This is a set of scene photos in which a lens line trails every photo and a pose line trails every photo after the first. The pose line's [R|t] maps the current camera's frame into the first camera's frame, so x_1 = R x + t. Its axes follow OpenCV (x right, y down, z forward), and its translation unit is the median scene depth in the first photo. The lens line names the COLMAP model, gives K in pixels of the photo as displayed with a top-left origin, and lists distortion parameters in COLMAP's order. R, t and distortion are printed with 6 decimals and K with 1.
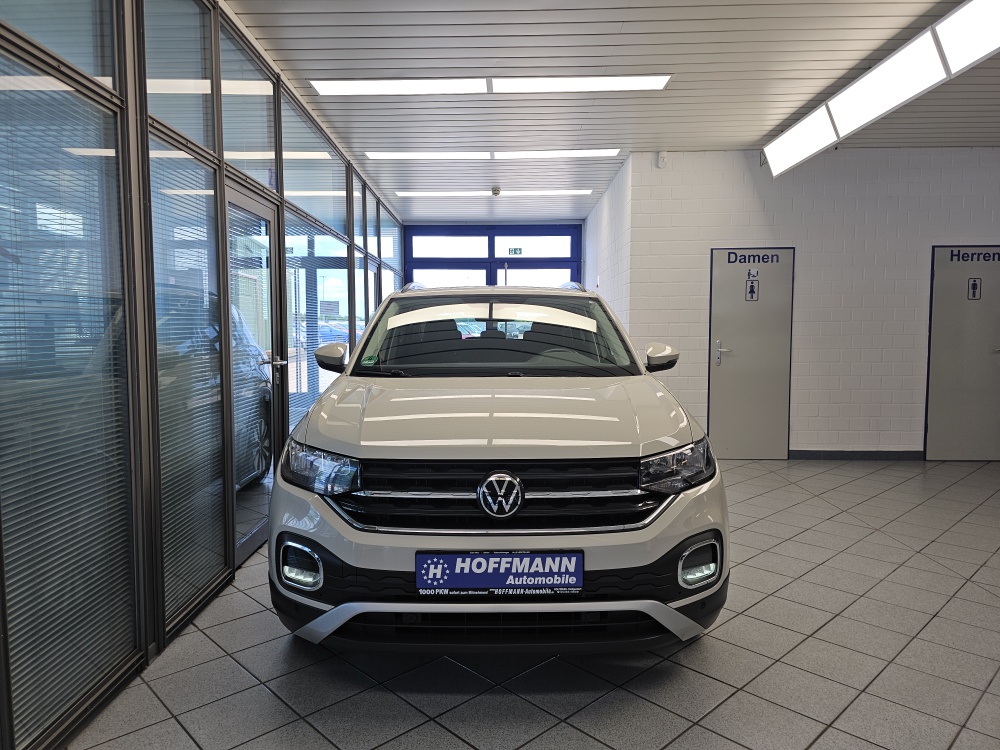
lens RADIAL K [[671.1, 0, 506.9], [0, 671.1, 371.3], [0, 0, 1]] dist [0.057812, -0.067044]
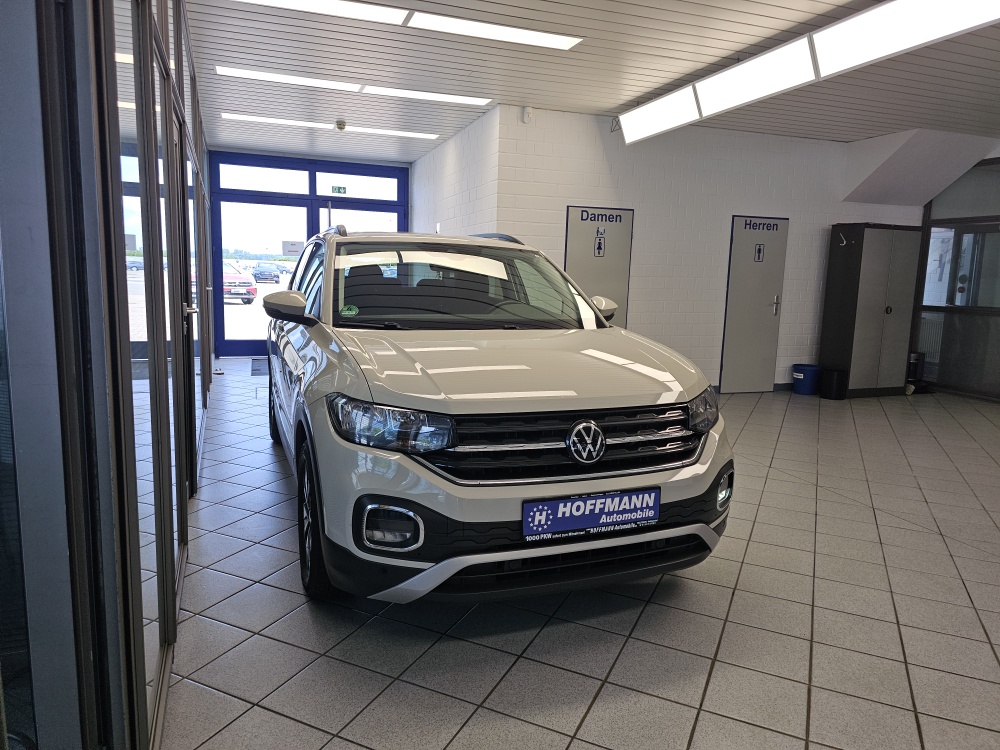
lens RADIAL K [[671.6, 0, 497.9], [0, 671.6, 366.2], [0, 0, 1]] dist [0.067493, -0.074274]
pose [[0.930365, -0.021140, 0.366025, -0.532462], [-0.006743, 0.997181, 0.074733, -0.016270], [-0.366573, -0.071997, 0.927599, 0.067476]]
